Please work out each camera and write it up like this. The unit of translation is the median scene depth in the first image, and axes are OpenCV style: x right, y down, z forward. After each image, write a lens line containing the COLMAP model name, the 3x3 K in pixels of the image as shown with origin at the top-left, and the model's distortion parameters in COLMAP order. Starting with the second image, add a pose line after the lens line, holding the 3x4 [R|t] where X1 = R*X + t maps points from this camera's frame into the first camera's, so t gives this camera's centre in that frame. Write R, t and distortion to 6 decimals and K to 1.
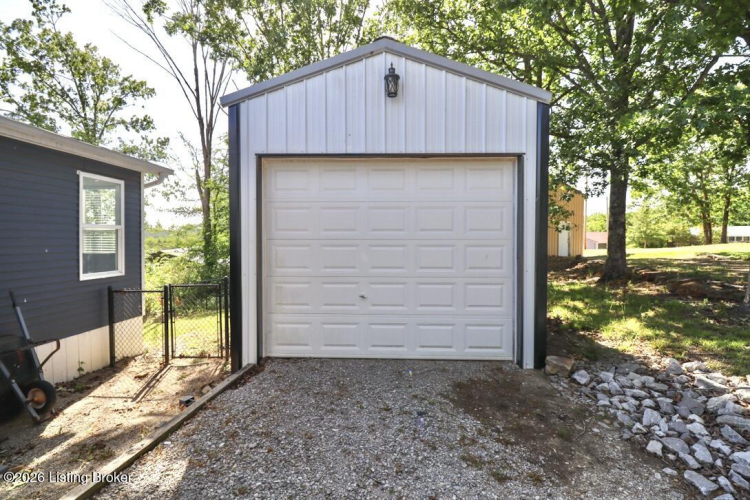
lens RADIAL K [[346.4, 0, 374.9], [0, 346.4, 245.2], [0, 0, 1]] dist [-0.013244, -0.001000]
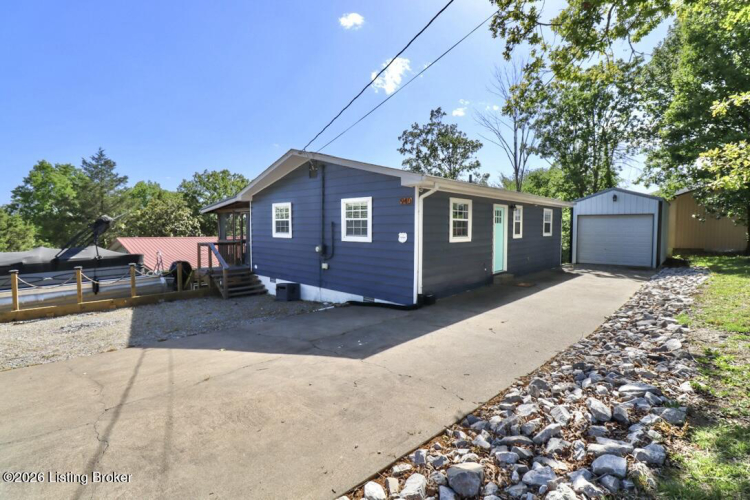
lens RADIAL K [[346.4, 0, 374.9], [0, 346.4, 245.2], [0, 0, 1]] dist [-0.013244, -0.001000]
pose [[0.769758, 0.034305, -0.637413, 0.117298], [-0.011165, 0.999126, 0.040289, -0.007536], [0.638238, -0.023896, 0.769468, -0.985005]]
